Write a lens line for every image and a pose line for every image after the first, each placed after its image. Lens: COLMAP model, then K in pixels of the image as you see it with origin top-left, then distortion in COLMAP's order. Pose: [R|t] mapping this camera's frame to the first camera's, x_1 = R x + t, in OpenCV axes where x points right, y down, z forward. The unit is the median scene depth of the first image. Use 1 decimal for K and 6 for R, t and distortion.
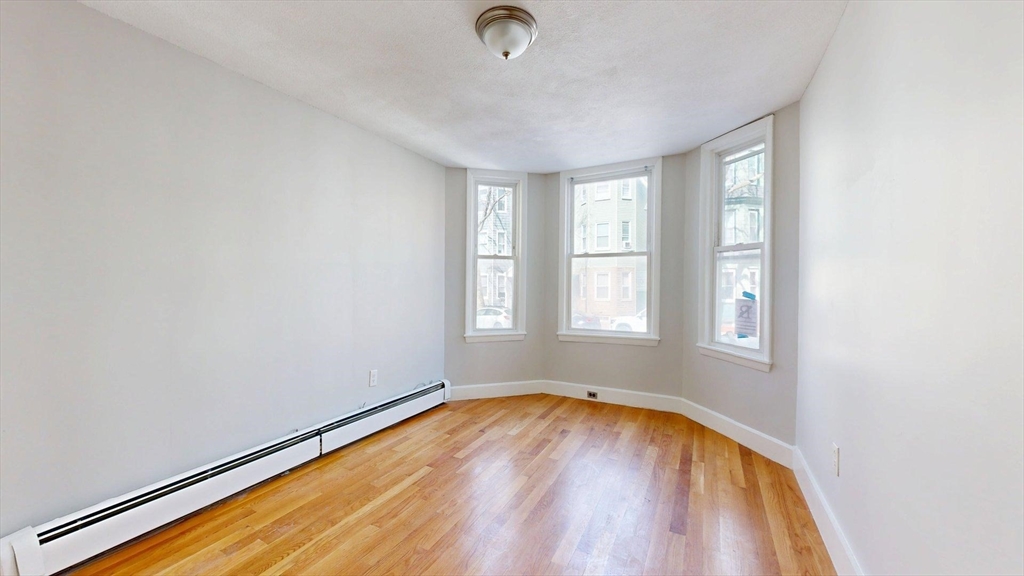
lens RADIAL K [[376.7, 0, 512.9], [0, 376.7, 295.3], [0, 0, 1]] dist [0.000471, -0.000113]
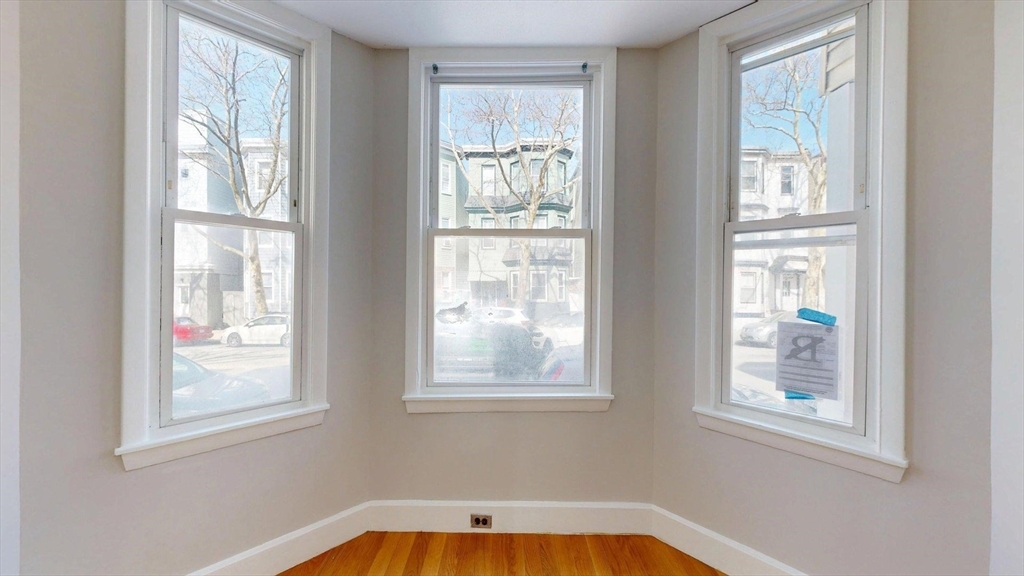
lens RADIAL K [[376.7, 0, 512.3], [0, 376.7, 287.4], [0, 0, 1]] dist [0.000471, -0.000113]
pose [[0.881948, -0.001583, 0.471345, 0.024183], [0.010818, 0.999799, -0.016885, -0.033653], [-0.471223, 0.019990, 0.881787, 0.709770]]
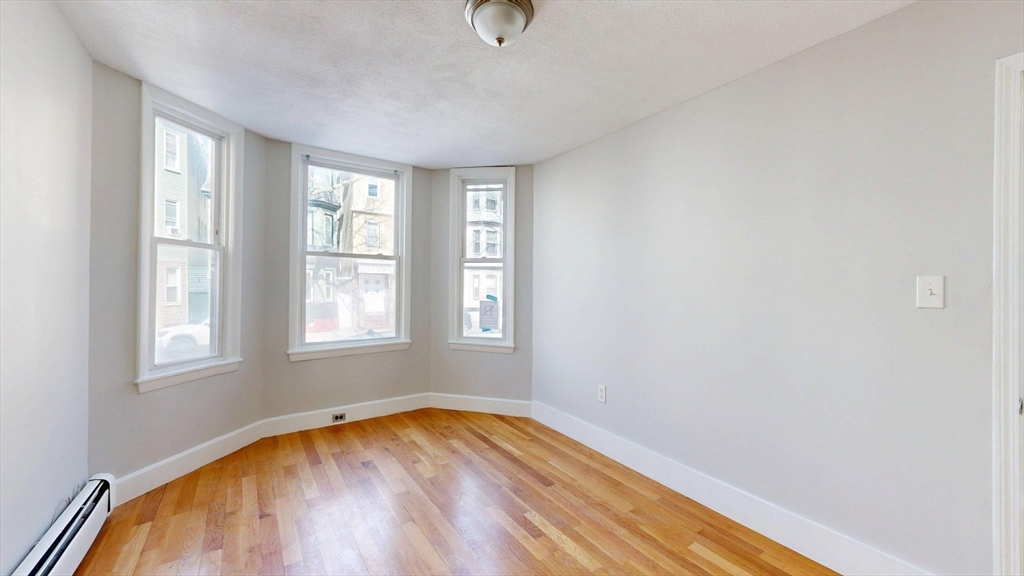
lens RADIAL K [[376.7, 0, 510.8], [0, 376.7, 294.8], [0, 0, 1]] dist [0.000471, -0.000113]
pose [[0.458064, -0.018103, 0.888735, -0.475381], [0.016801, 0.999790, 0.011706, -0.023413], [-0.888760, 0.009569, 0.458273, 0.330118]]
